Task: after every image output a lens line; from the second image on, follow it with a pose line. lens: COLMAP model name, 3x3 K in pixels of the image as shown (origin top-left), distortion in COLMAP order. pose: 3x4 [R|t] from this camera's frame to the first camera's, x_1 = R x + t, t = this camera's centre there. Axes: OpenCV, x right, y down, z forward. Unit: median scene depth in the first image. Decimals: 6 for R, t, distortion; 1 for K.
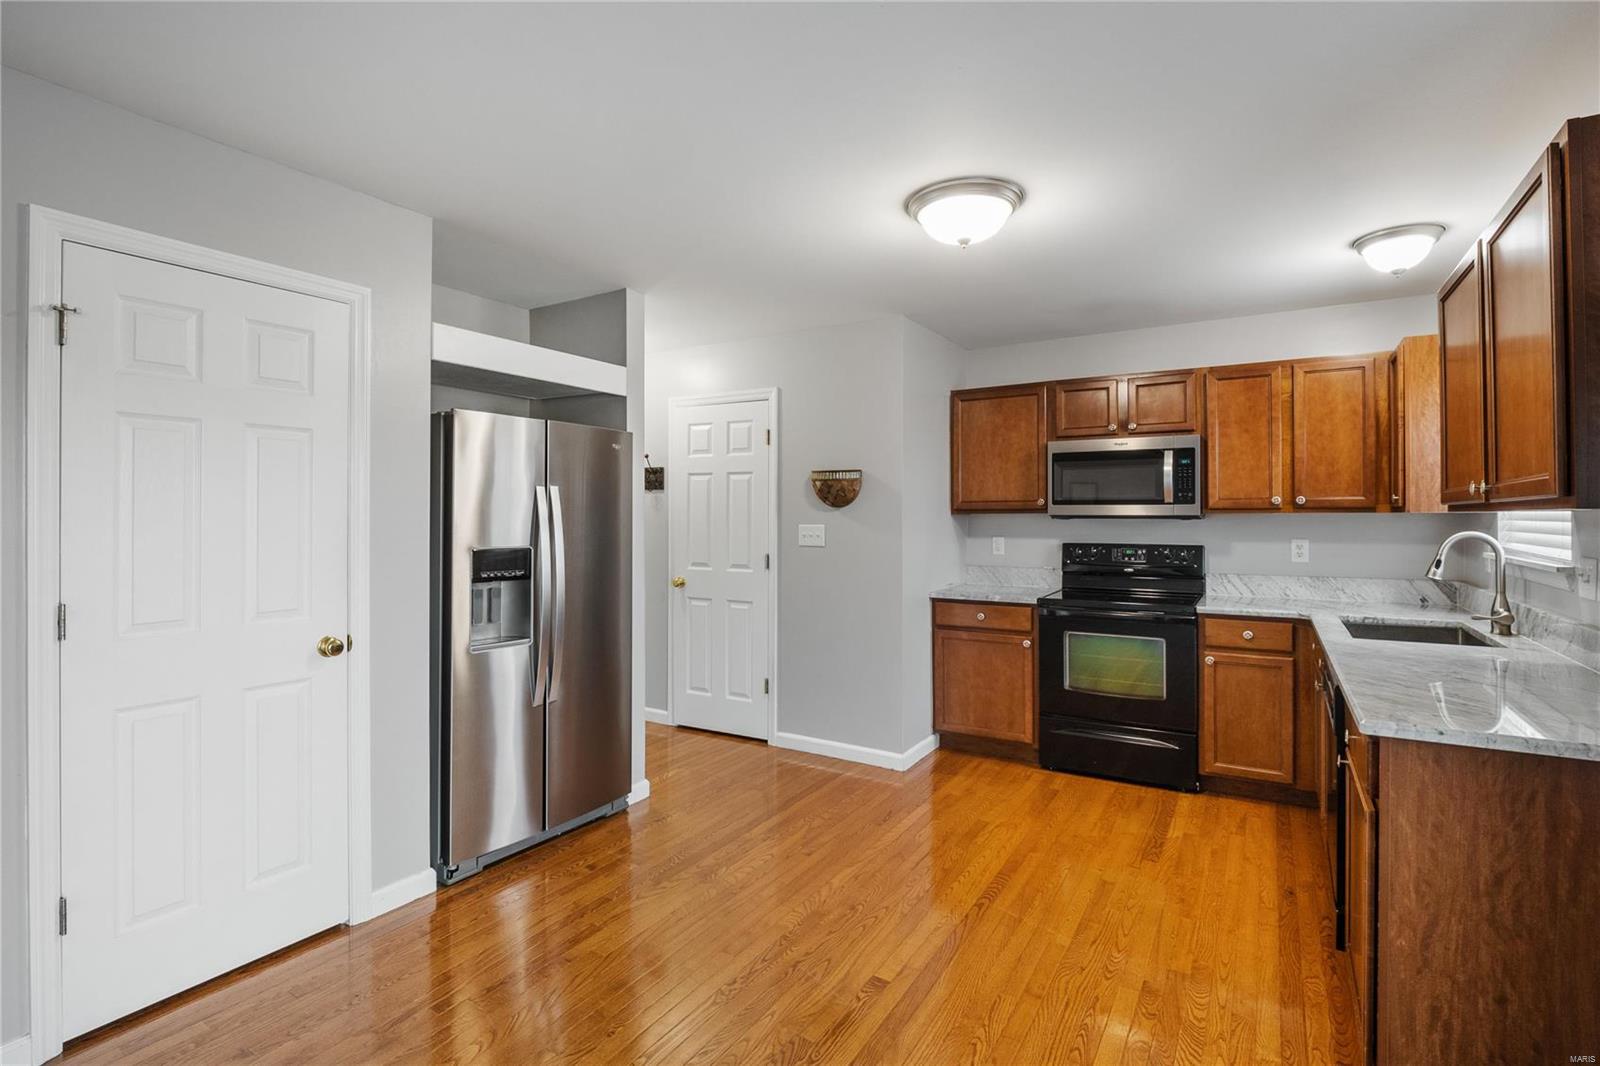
lens RADIAL K [[754.7, 0, 816.6], [0, 754.7, 518.1], [0, 0, 1]] dist [-0.003858, -0.002341]
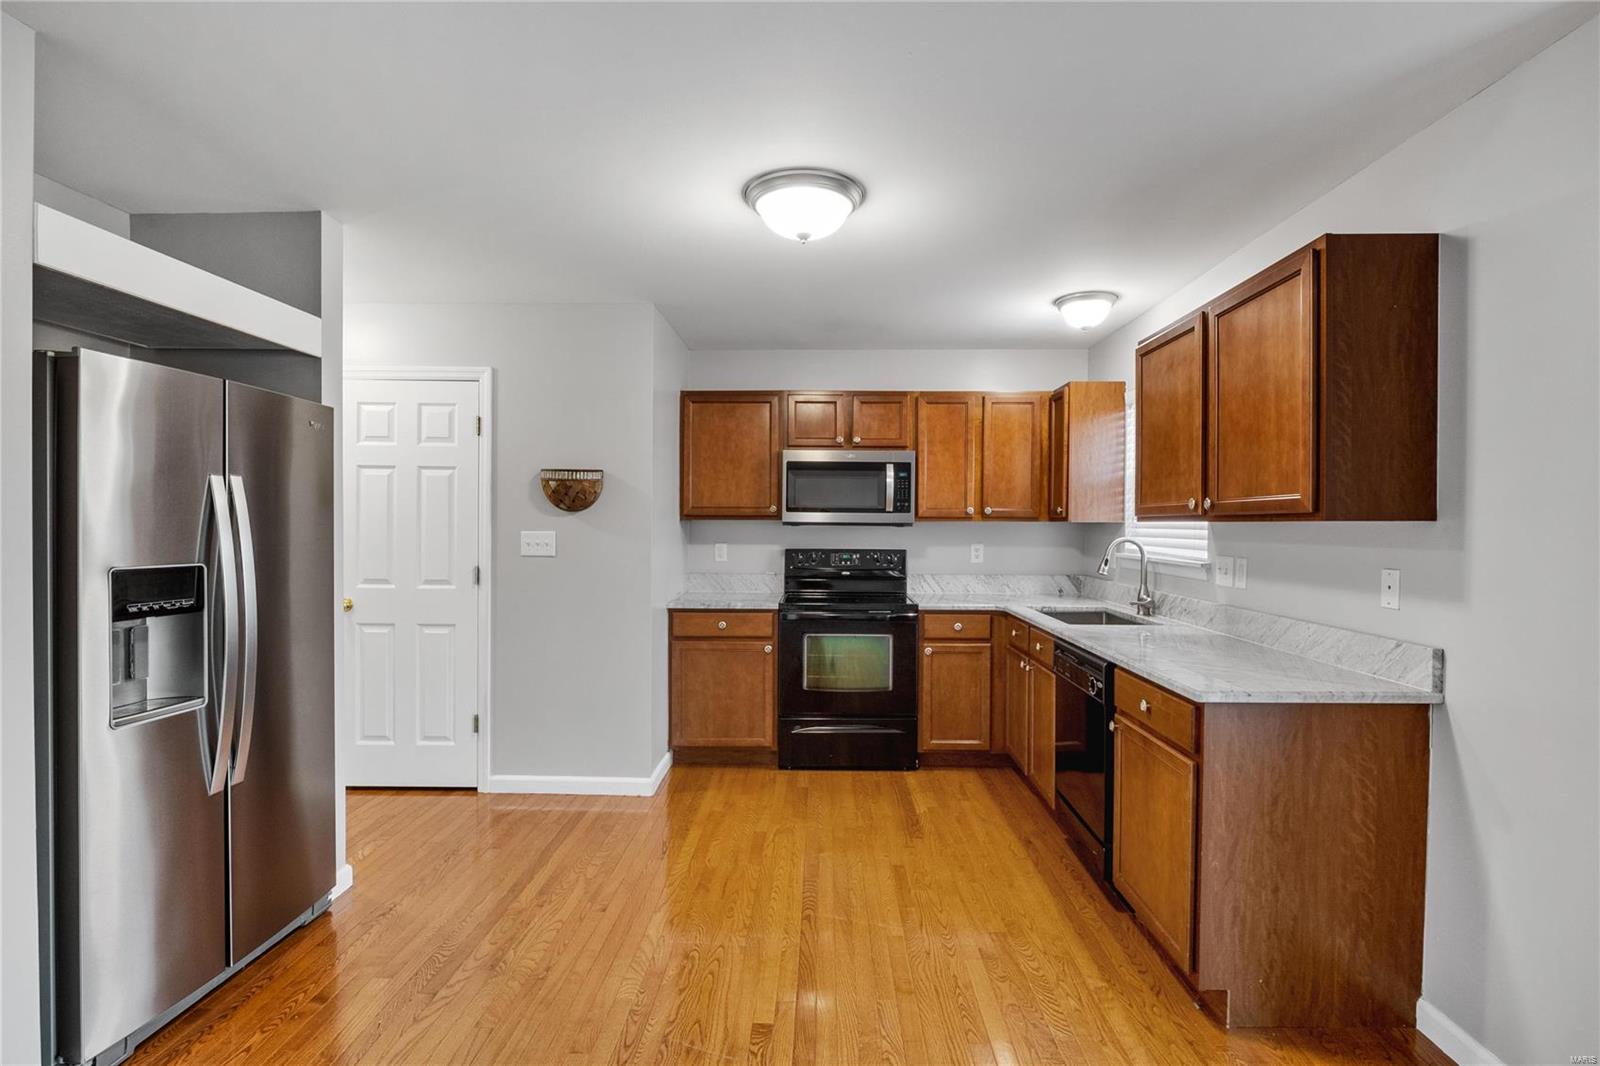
lens RADIAL K [[754.7, 0, 803.7], [0, 754.7, 538.1], [0, 0, 1]] dist [-0.003858, -0.002341]
pose [[0.867255, -0.003820, 0.497849, -0.221753], [-0.005715, 0.999828, 0.017628, -0.000166], [-0.497831, -0.018133, 0.867084, 0.125473]]
